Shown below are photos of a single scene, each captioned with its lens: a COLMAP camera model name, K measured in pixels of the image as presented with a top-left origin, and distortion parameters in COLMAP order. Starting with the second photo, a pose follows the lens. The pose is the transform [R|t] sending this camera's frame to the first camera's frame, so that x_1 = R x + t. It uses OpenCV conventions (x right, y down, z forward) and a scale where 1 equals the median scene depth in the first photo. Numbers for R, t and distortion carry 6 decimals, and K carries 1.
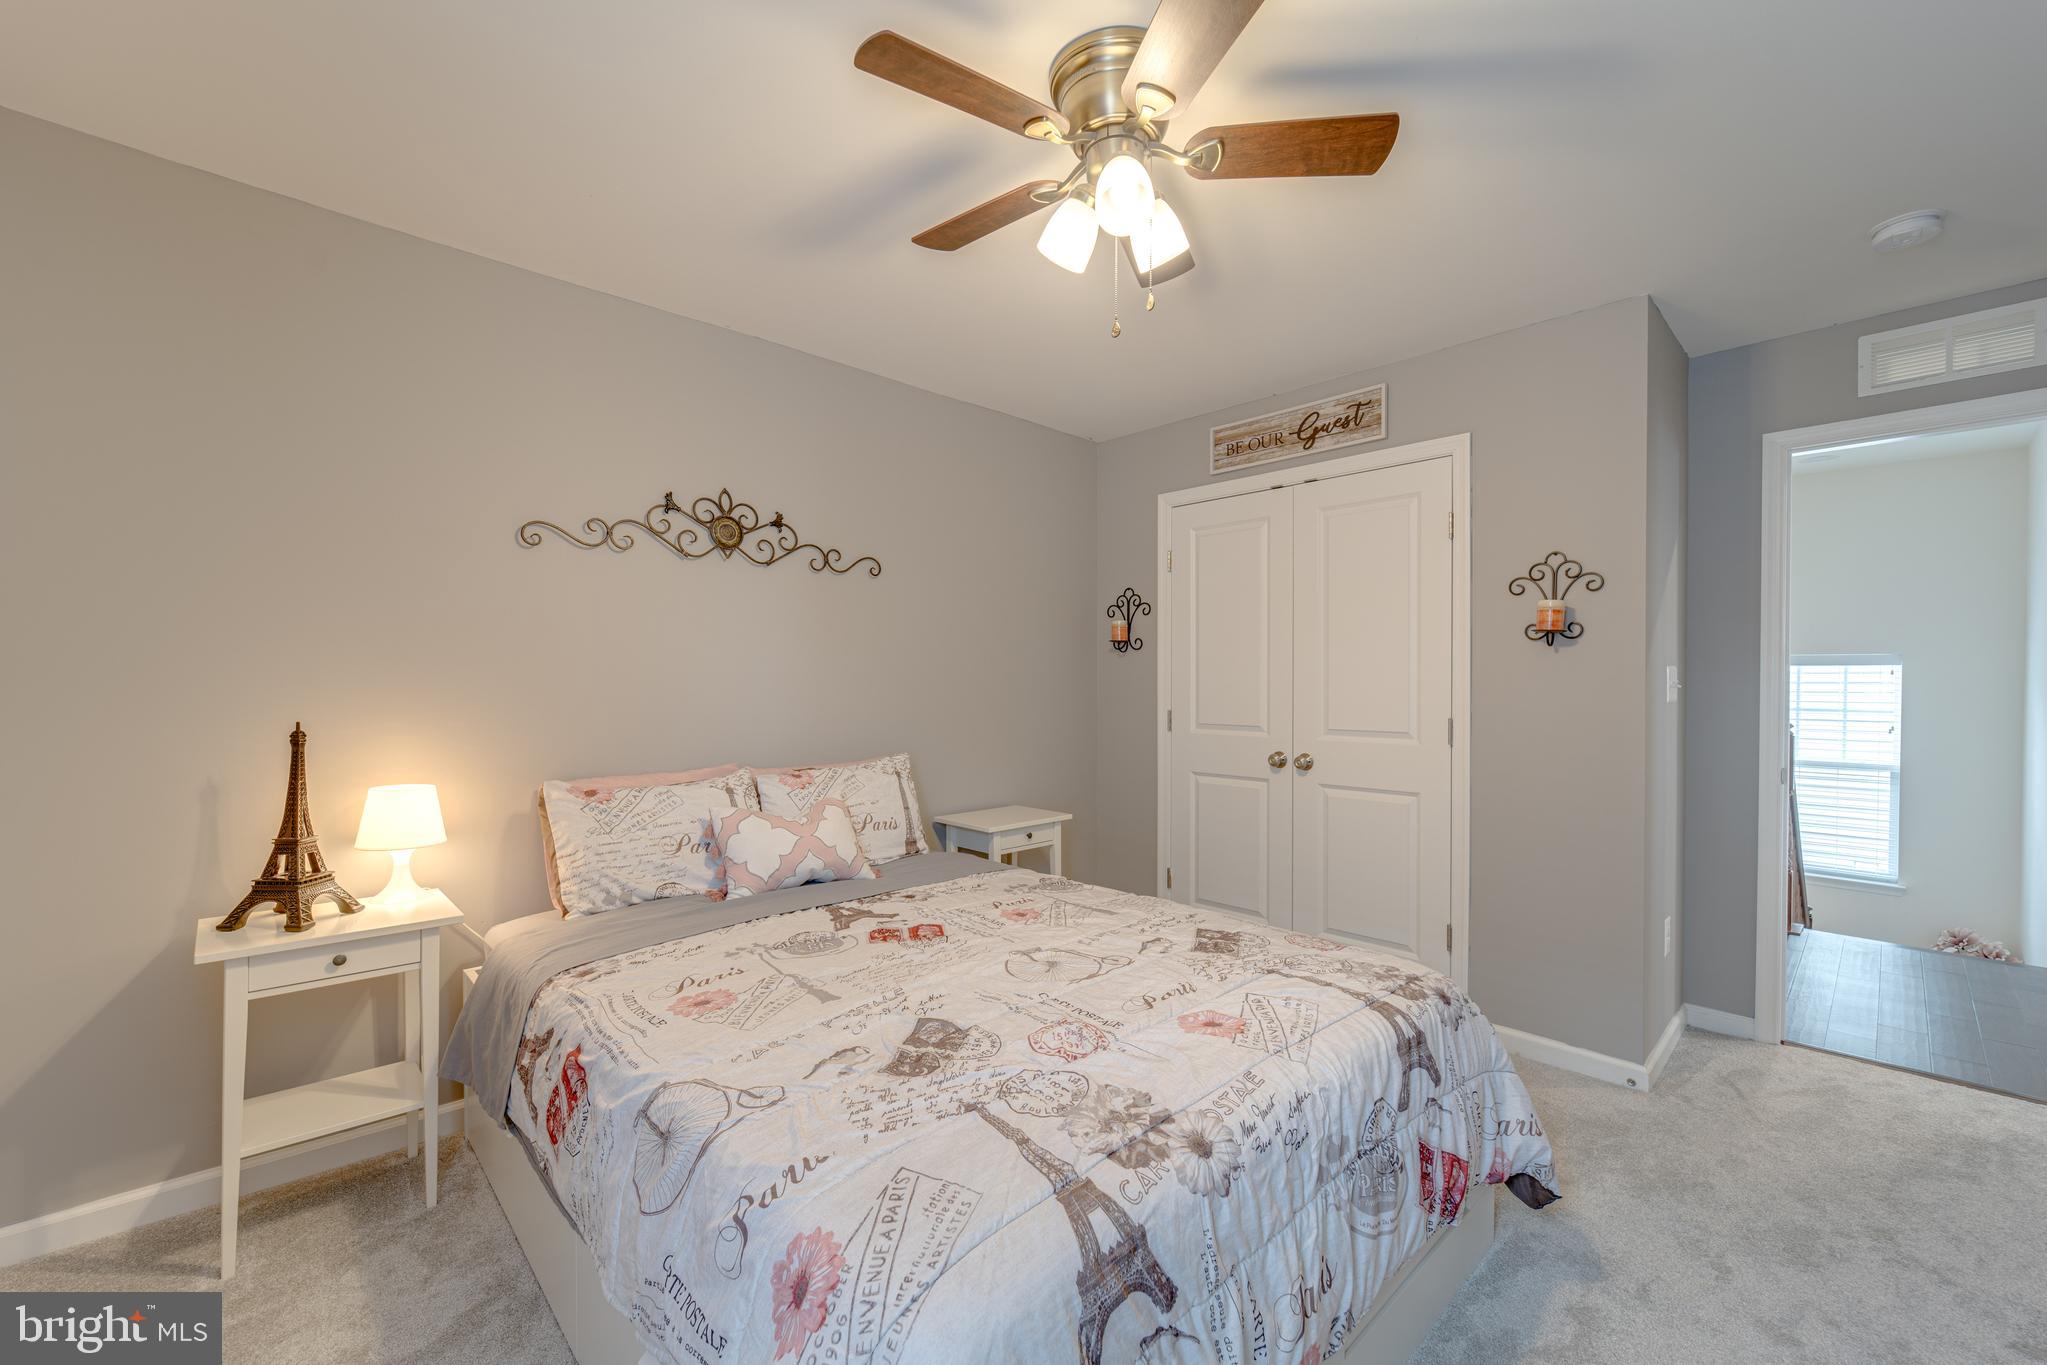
lens RADIAL K [[810.3, 0, 1023.5], [0, 810.3, 682.5], [0, 0, 1]] dist [0.000503, 0.000060]
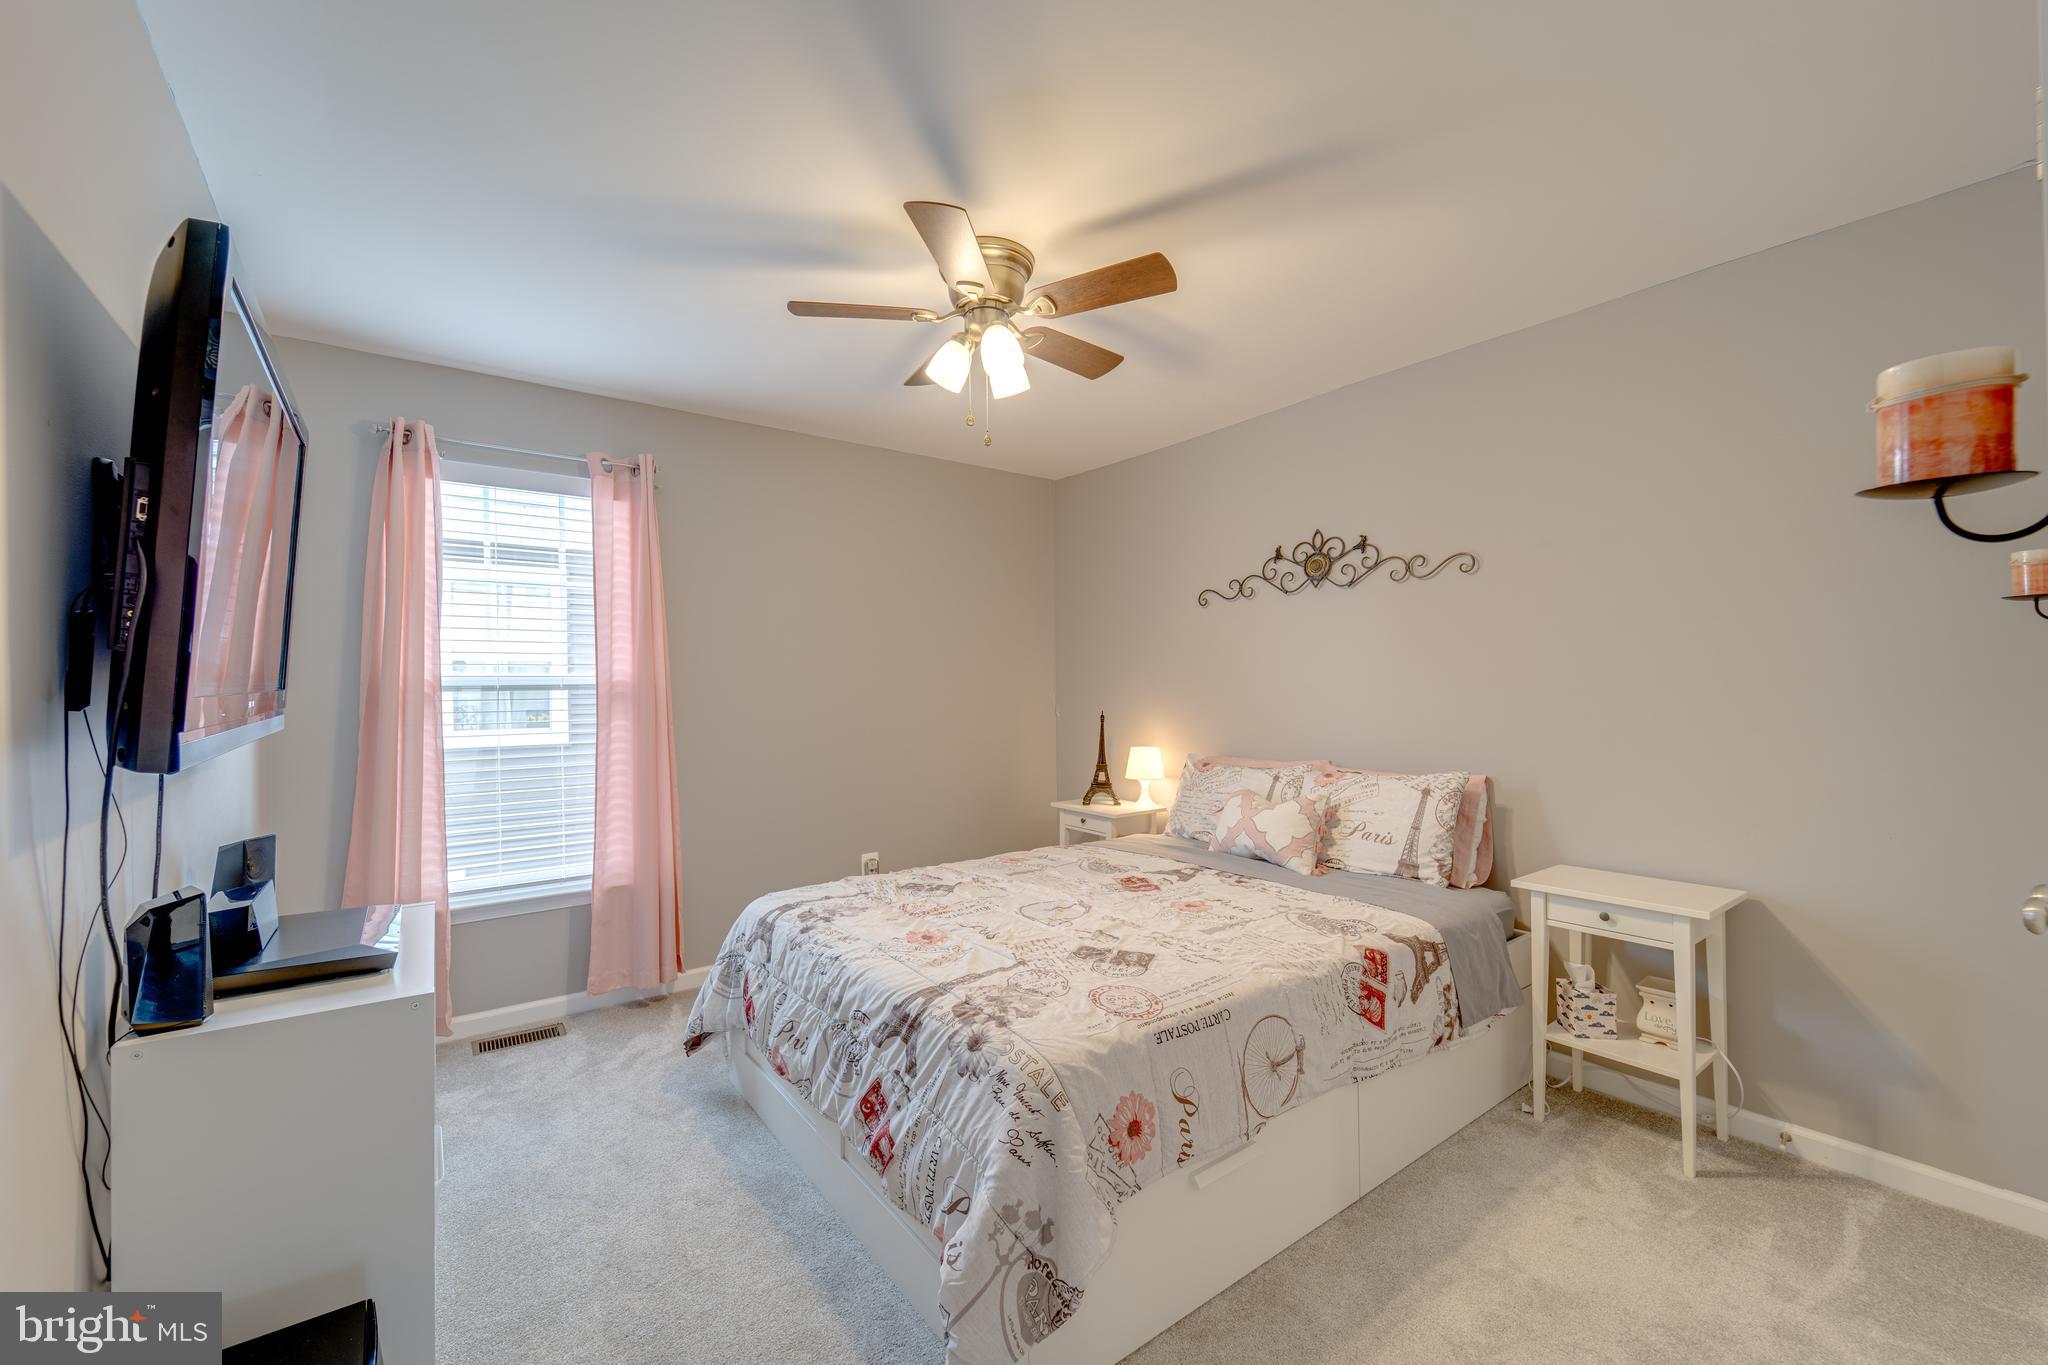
lens RADIAL K [[820.6, 0, 1025.8], [0, 820.6, 690.7], [0, 0, 1]] dist [-0.002370, -0.000482]
pose [[-0.176321, 0.012304, -0.984256, 0.938947], [-0.000491, 0.999921, 0.012588, -0.014346], [0.984333, 0.002703, -0.176301, 0.806371]]
